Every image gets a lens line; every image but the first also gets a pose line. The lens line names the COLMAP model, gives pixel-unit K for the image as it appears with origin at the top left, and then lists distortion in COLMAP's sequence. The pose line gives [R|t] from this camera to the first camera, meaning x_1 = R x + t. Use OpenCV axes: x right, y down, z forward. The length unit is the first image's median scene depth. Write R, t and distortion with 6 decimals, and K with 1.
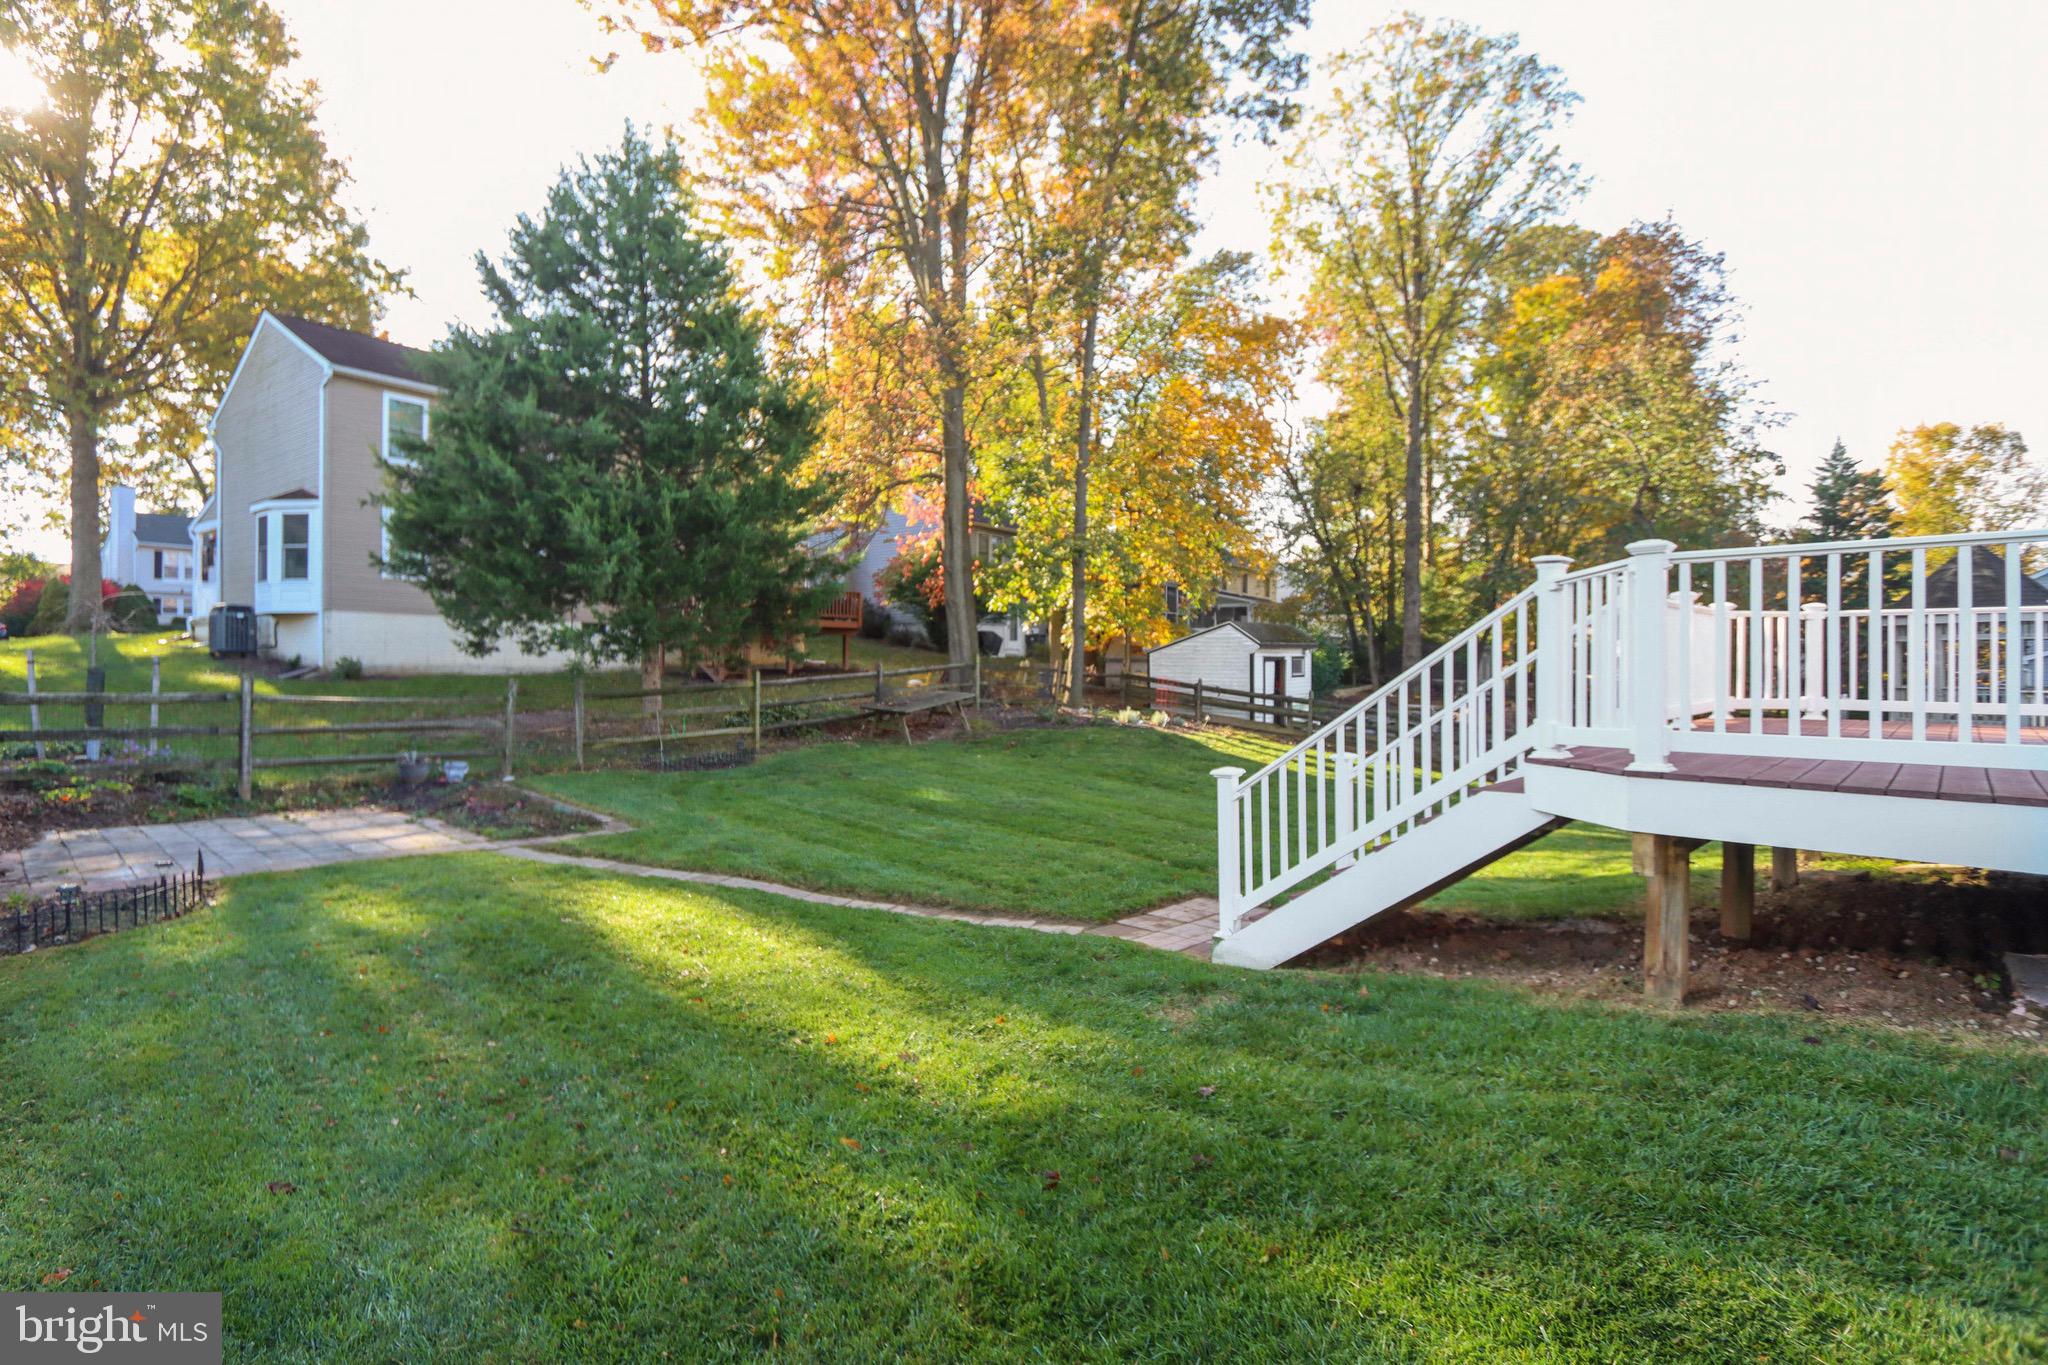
lens RADIAL K [[930.4, 0, 1024.0], [0, 930.4, 682.5], [0, 0, 1]] dist [-0.001327, 0.000566]
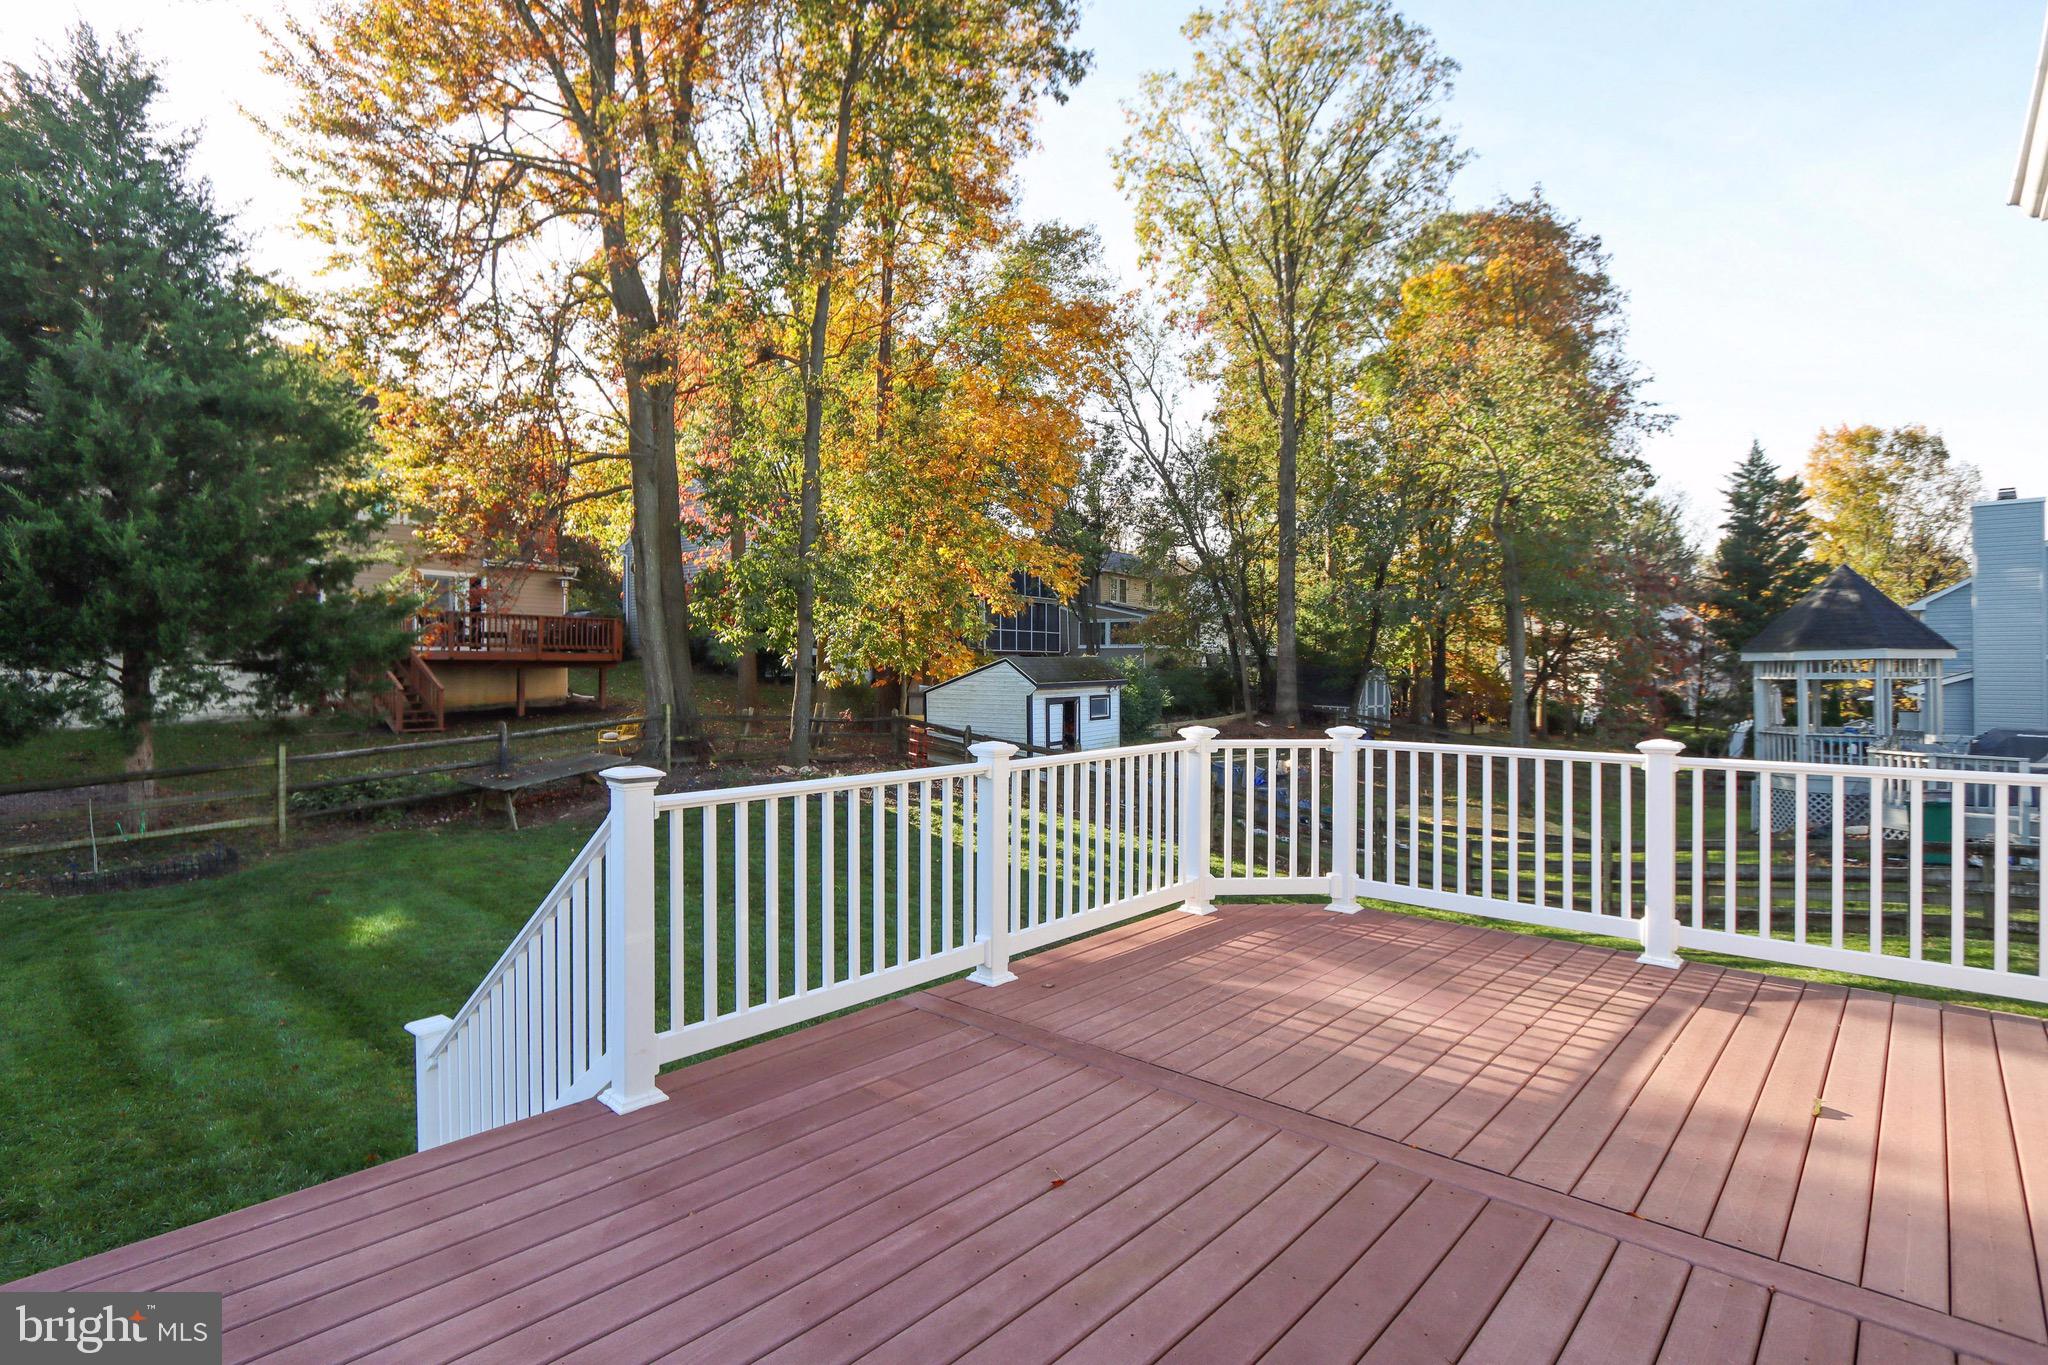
lens RADIAL K [[961.4, 0, 1024.0], [0, 961.4, 682.5], [0, 0, 1]] dist [0.001448, -0.000567]
pose [[0.999282, -0.003295, 0.037743, 0.125286], [0.003426, 0.999988, -0.003407, -0.024433], [-0.037731, 0.003533, 0.999282, 0.074008]]
